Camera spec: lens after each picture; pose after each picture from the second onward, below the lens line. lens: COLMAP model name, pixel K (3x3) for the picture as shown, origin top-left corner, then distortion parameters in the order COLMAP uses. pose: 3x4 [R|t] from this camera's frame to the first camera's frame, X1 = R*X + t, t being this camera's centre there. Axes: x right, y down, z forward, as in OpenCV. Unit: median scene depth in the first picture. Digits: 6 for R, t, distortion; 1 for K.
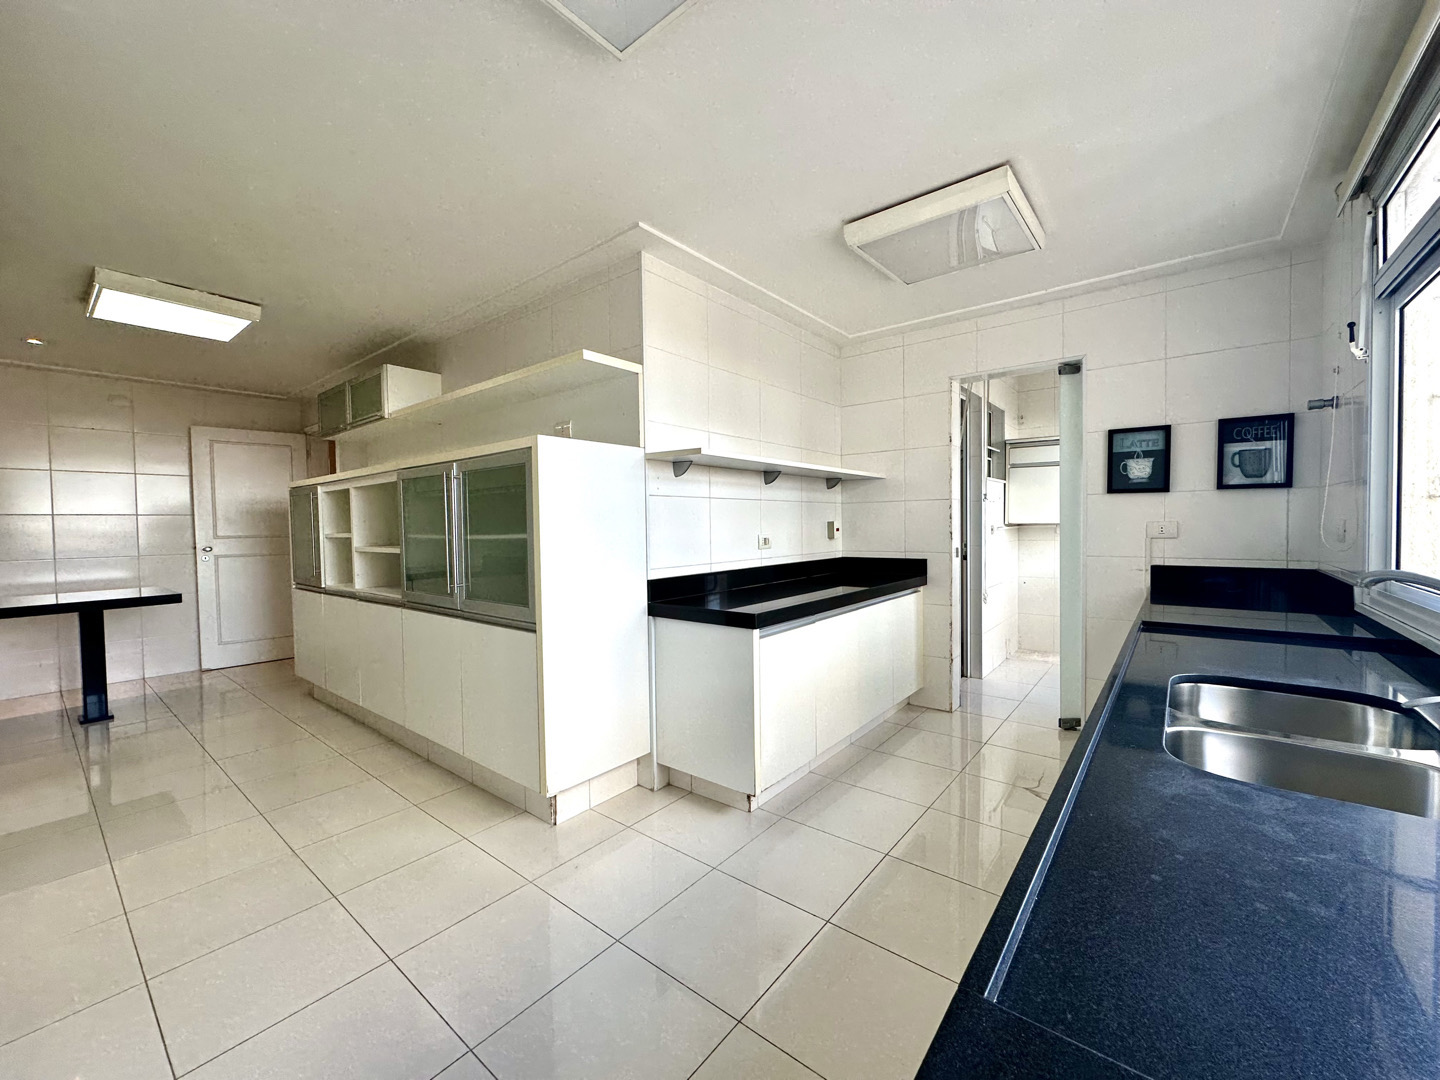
lens RADIAL K [[579.3, 0, 715.8], [0, 579.3, 539.3], [0, 0, 1]] dist [-0.000905, 0.000379]
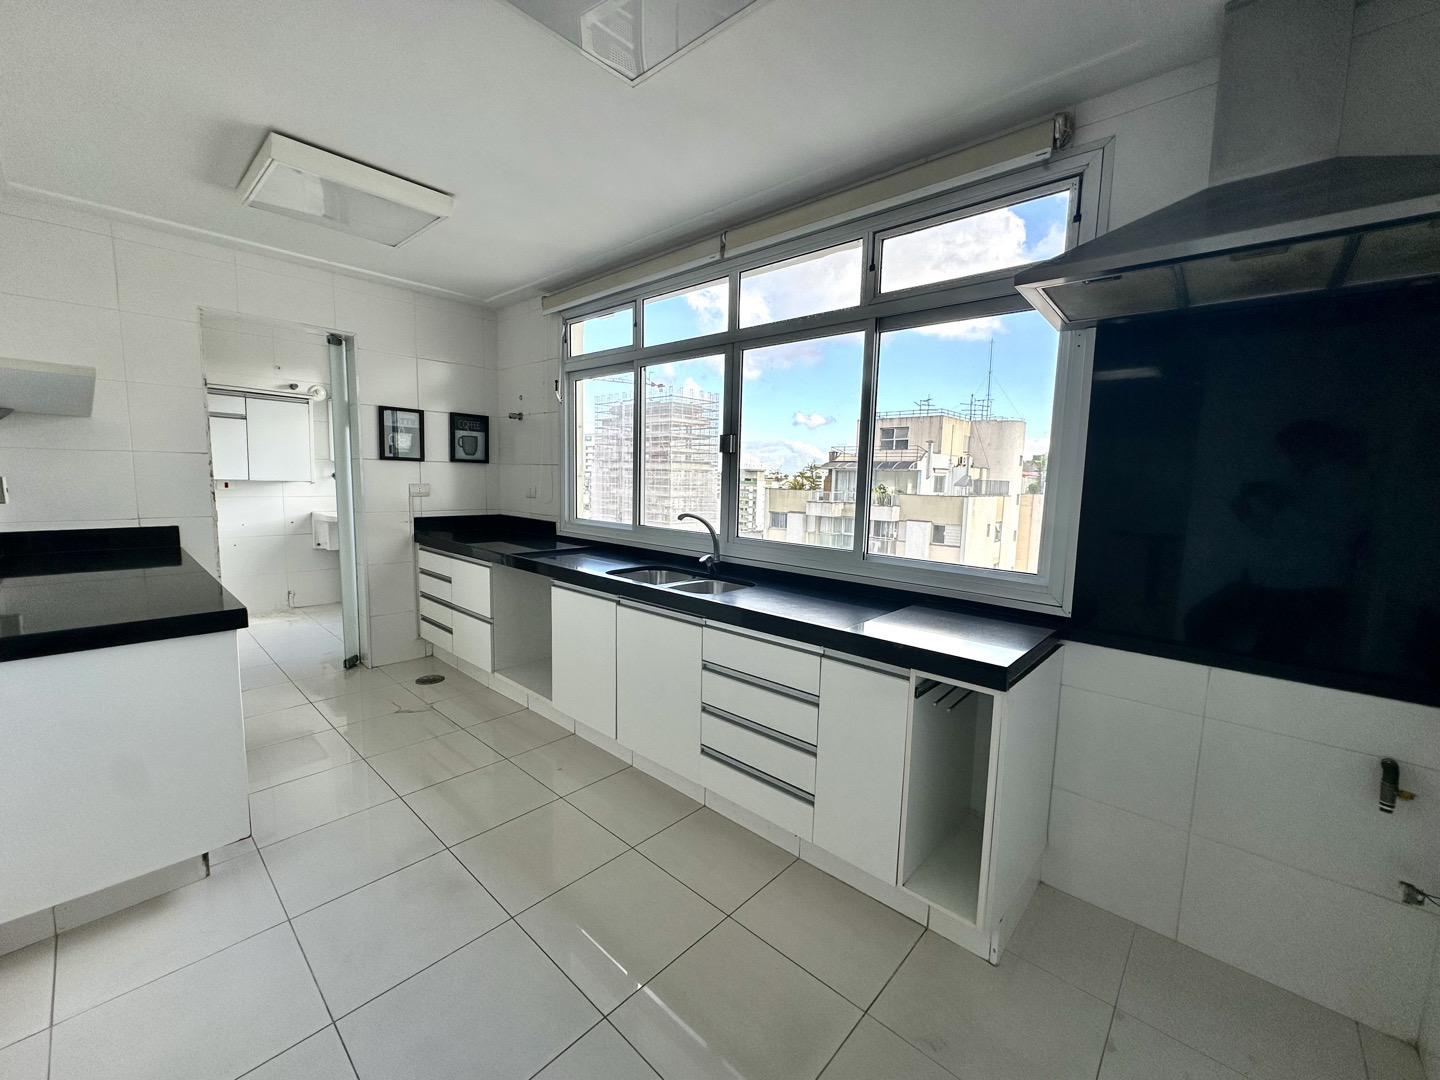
lens RADIAL K [[579.3, 0, 716.5], [0, 579.3, 542.2], [0, 0, 1]] dist [-0.000905, 0.000379]
pose [[0.043827, -0.100055, 0.994016, -0.522343], [0.006564, 0.994980, 0.099862, -0.025399], [-0.999018, 0.002148, 0.044264, 0.269798]]
